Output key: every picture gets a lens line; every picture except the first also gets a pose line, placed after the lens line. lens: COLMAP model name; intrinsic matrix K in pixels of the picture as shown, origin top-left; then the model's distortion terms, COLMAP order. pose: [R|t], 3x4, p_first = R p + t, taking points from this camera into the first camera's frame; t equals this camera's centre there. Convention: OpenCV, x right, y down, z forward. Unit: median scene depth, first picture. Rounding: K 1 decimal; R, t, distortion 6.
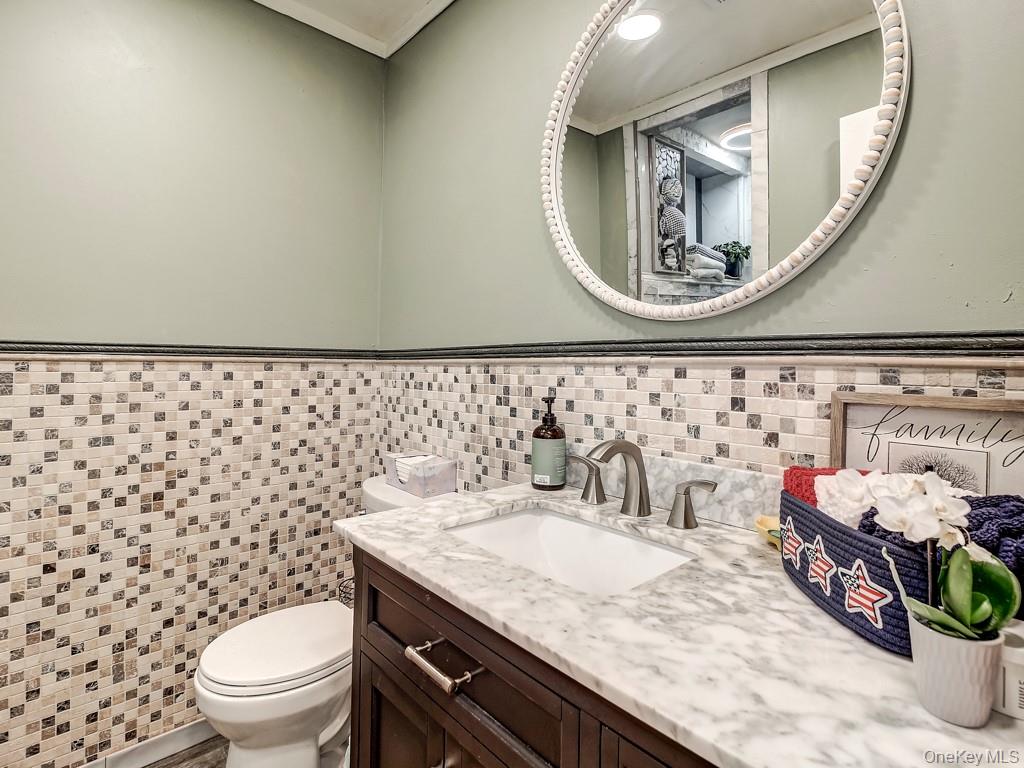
lens RADIAL K [[504.7, 0, 513.9], [0, 504.7, 363.8], [0, 0, 1]] dist [-0.002697, -0.000688]
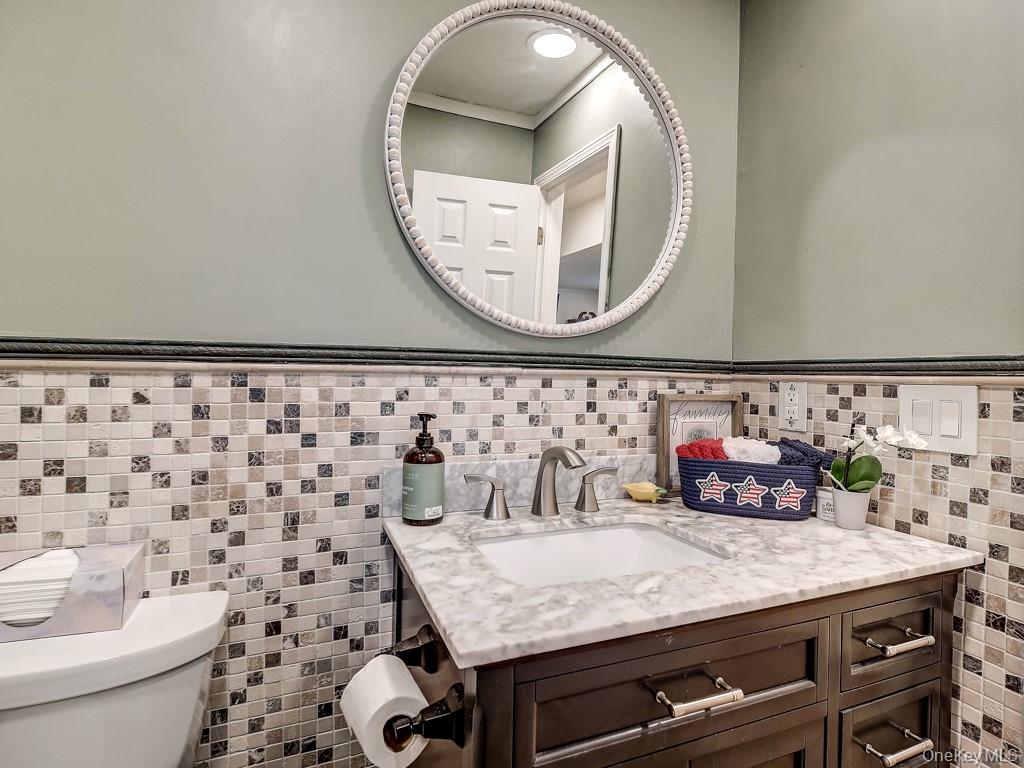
lens RADIAL K [[502.2, 0, 510.7], [0, 502.2, 388.1], [0, 0, 1]] dist [-0.003124, -0.000827]
pose [[0.364635, -0.022623, 0.930876, -0.708564], [-0.013436, 0.999473, 0.029553, -0.002891], [-0.931054, -0.023284, 0.364139, 0.617285]]
